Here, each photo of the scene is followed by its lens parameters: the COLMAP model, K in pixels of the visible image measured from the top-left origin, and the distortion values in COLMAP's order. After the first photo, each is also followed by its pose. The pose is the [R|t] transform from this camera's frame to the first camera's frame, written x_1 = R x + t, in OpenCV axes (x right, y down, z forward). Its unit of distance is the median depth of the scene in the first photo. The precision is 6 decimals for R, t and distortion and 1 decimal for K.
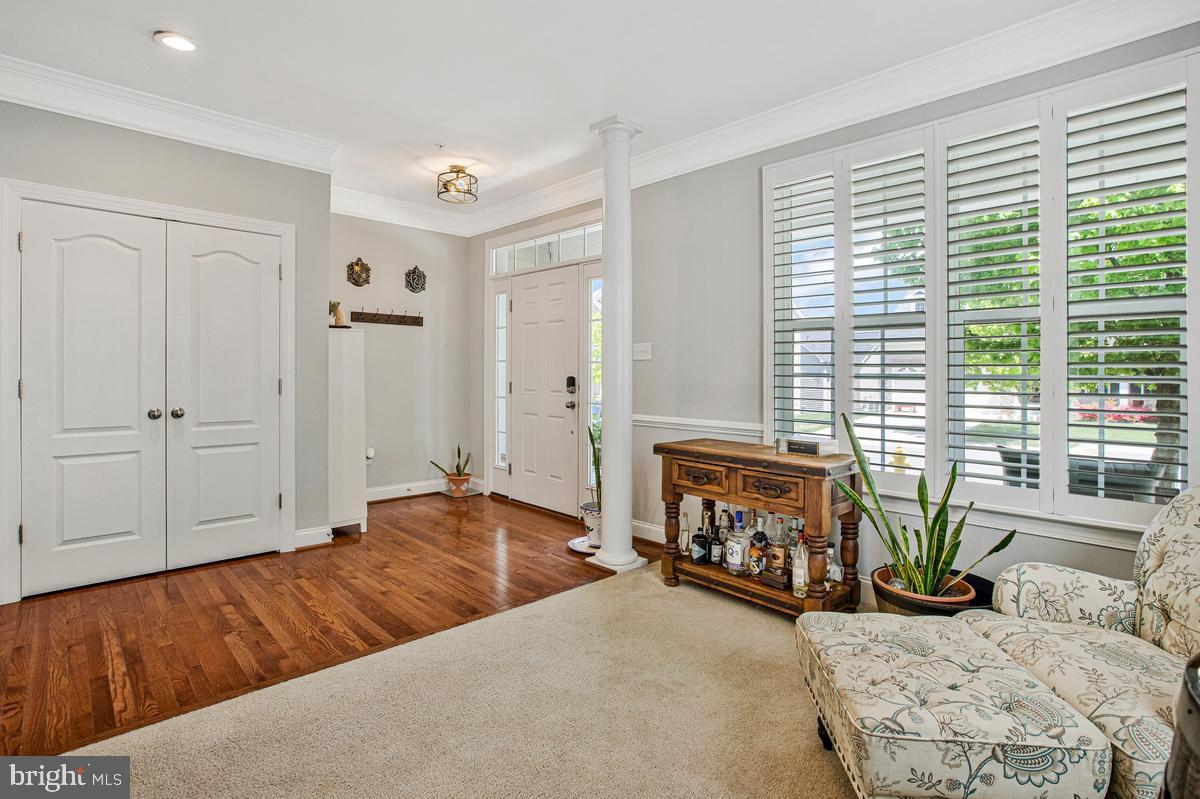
lens RADIAL K [[591.2, 0, 602.4], [0, 591.2, 383.5], [0, 0, 1]] dist [-0.021788, 0.000703]
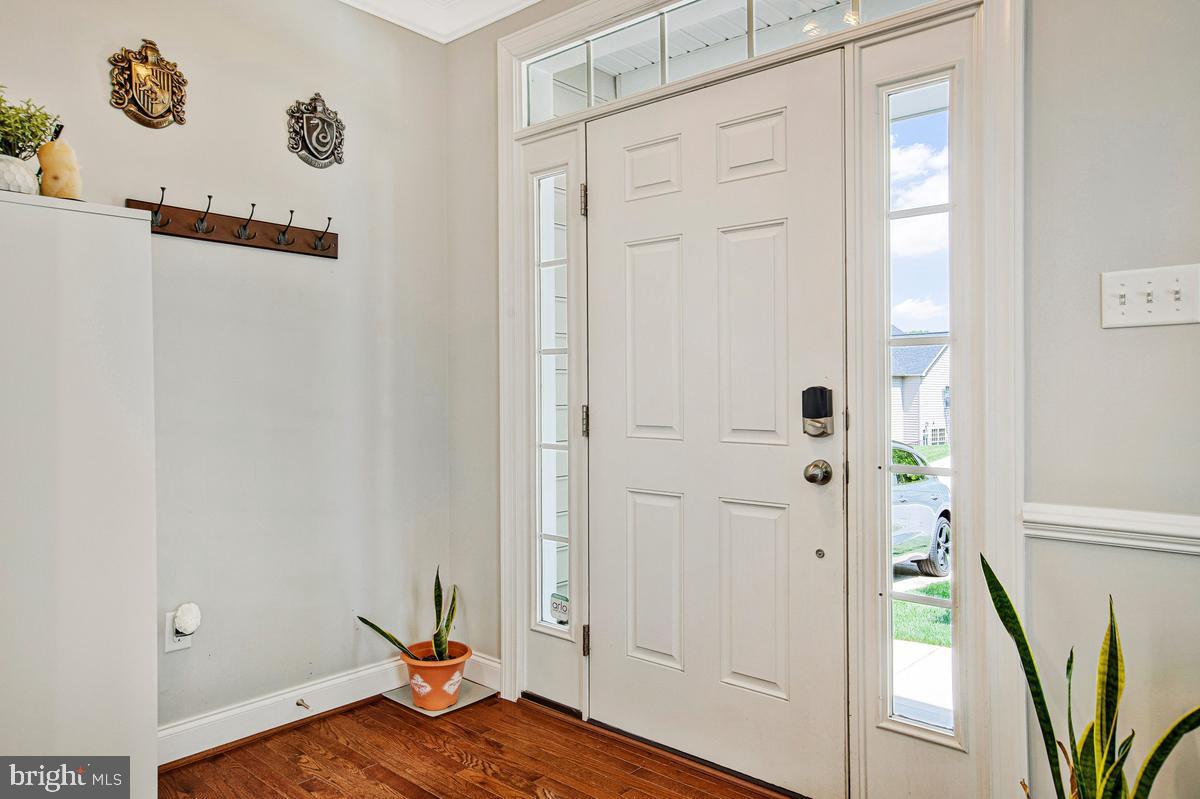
lens RADIAL K [[804.0, 0, 600.0], [0, 804.0, 399.5], [0, 0, 1]] dist [0.030726, 0.000209]
pose [[0.996499, -0.007923, 0.083230, -0.184334], [0.008465, 0.999945, -0.006162, -0.002630], [-0.083176, 0.006845, 0.996511, 0.482495]]
